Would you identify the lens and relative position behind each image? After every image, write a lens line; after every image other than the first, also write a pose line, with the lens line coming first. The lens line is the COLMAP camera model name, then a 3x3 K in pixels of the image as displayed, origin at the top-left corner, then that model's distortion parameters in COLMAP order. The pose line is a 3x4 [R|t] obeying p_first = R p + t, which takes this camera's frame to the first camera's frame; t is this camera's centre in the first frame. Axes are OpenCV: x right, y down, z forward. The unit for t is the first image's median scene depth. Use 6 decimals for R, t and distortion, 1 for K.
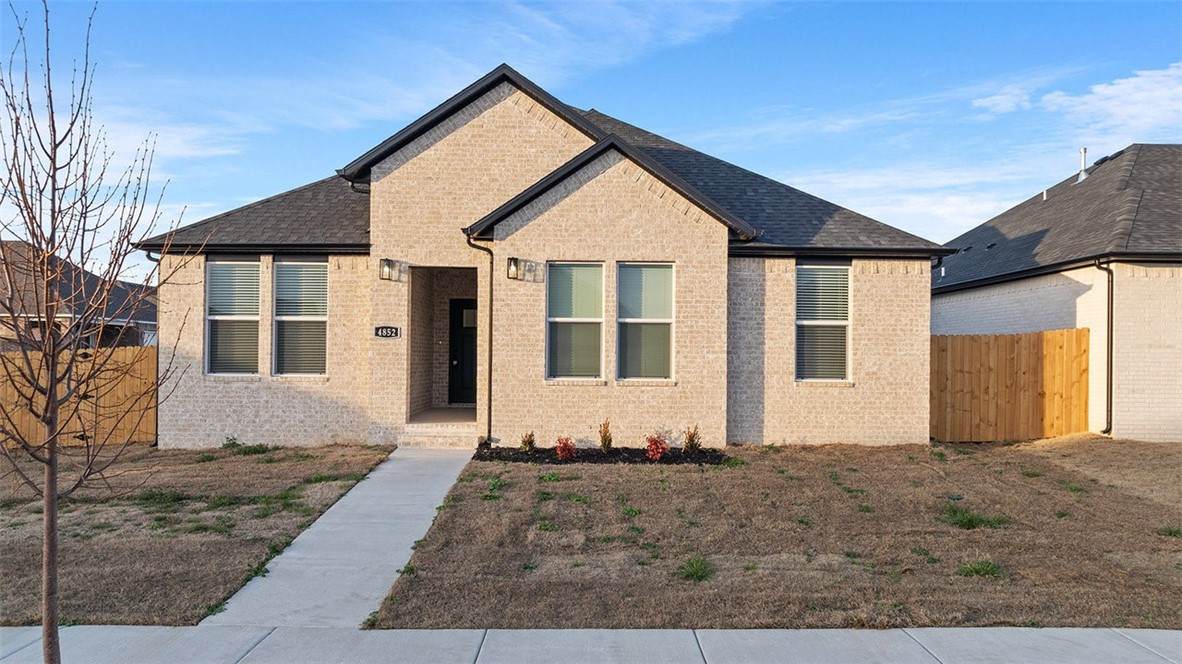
lens RADIAL K [[807.8, 0, 590.1], [0, 807.8, 334.0], [0, 0, 1]] dist [-0.005150, 0.002989]
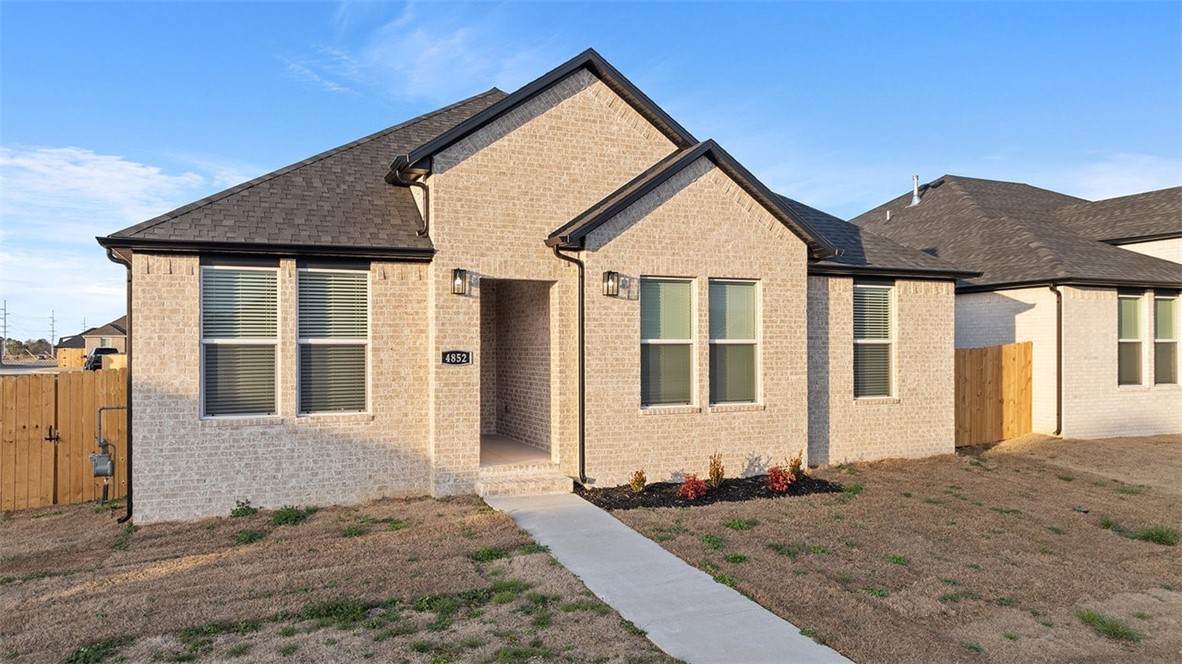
lens RADIAL K [[807.8, 0, 590.9], [0, 807.8, 332.1], [0, 0, 1]] dist [-0.005150, 0.002989]
pose [[0.930420, -0.004603, 0.366467, -0.420385], [0.002804, 0.999981, 0.005440, -0.032105], [-0.366485, -0.004034, 0.930415, 0.183210]]
